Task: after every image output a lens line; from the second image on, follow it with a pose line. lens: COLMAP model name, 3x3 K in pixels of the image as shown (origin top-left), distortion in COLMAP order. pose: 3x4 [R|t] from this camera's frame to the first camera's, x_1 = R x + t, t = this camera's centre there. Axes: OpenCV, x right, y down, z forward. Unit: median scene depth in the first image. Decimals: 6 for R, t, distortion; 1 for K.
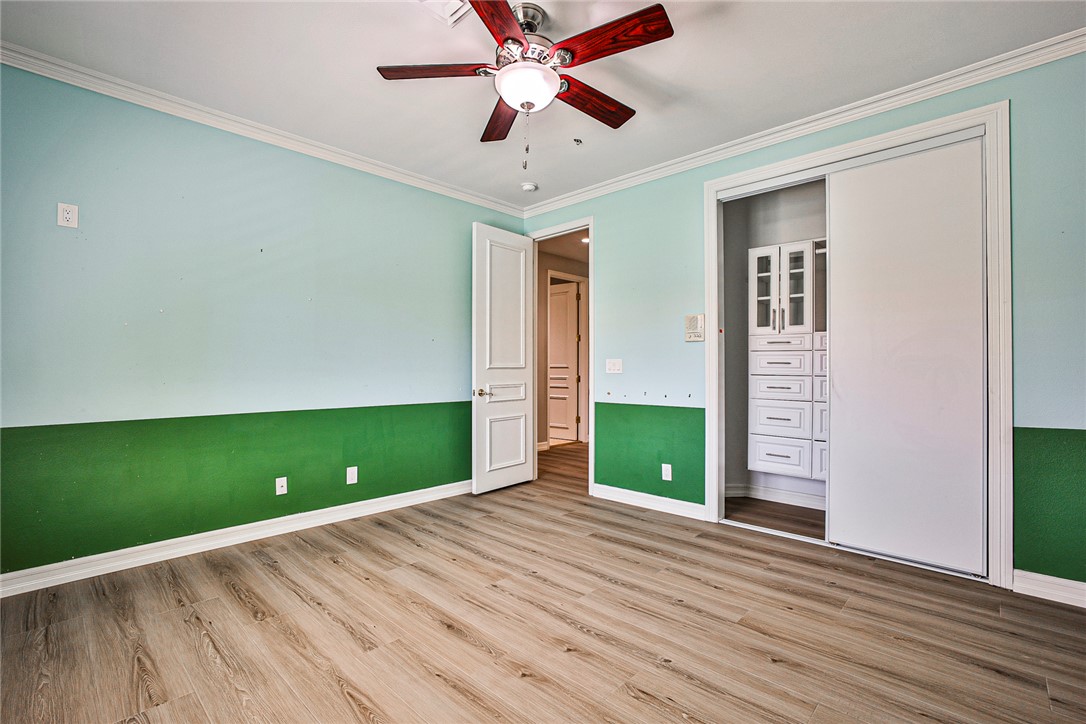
lens RADIAL K [[483.9, 0, 540.2], [0, 483.9, 359.4], [0, 0, 1]] dist [-0.036420, 0.015531]
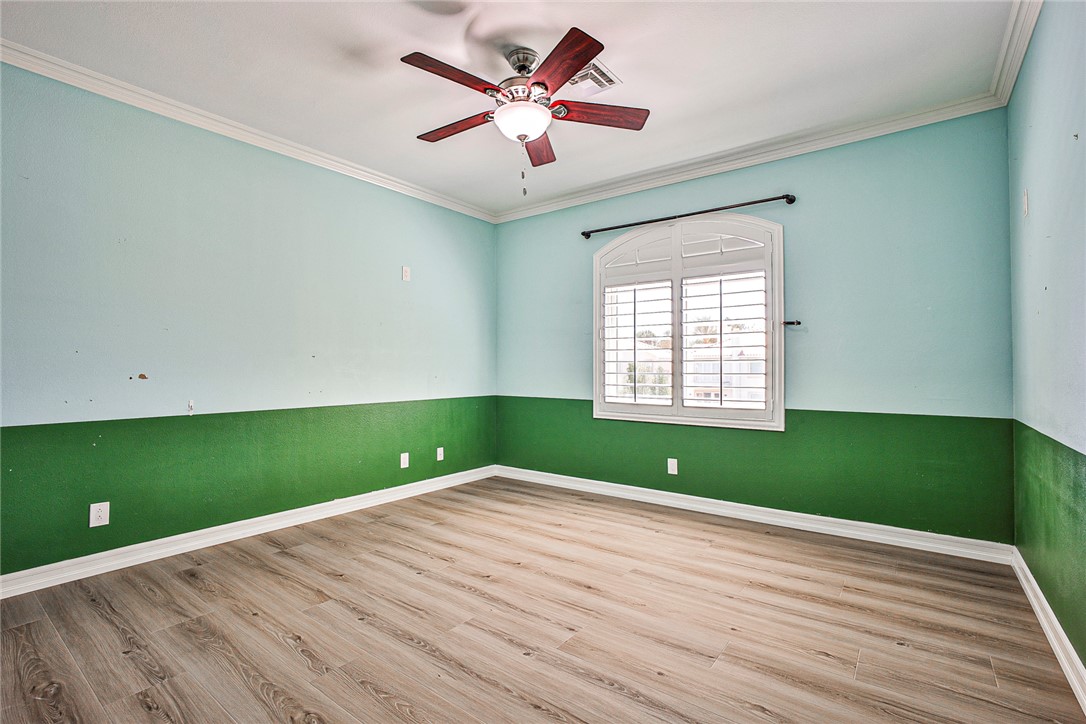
lens RADIAL K [[483.9, 0, 540.2], [0, 483.9, 359.4], [0, 0, 1]] dist [-0.036420, 0.015531]
pose [[-0.993590, -0.000694, -0.113045, 0.055780], [0.003030, 0.999458, -0.032766, 0.036485], [0.113006, -0.032898, -0.993050, 1.946536]]
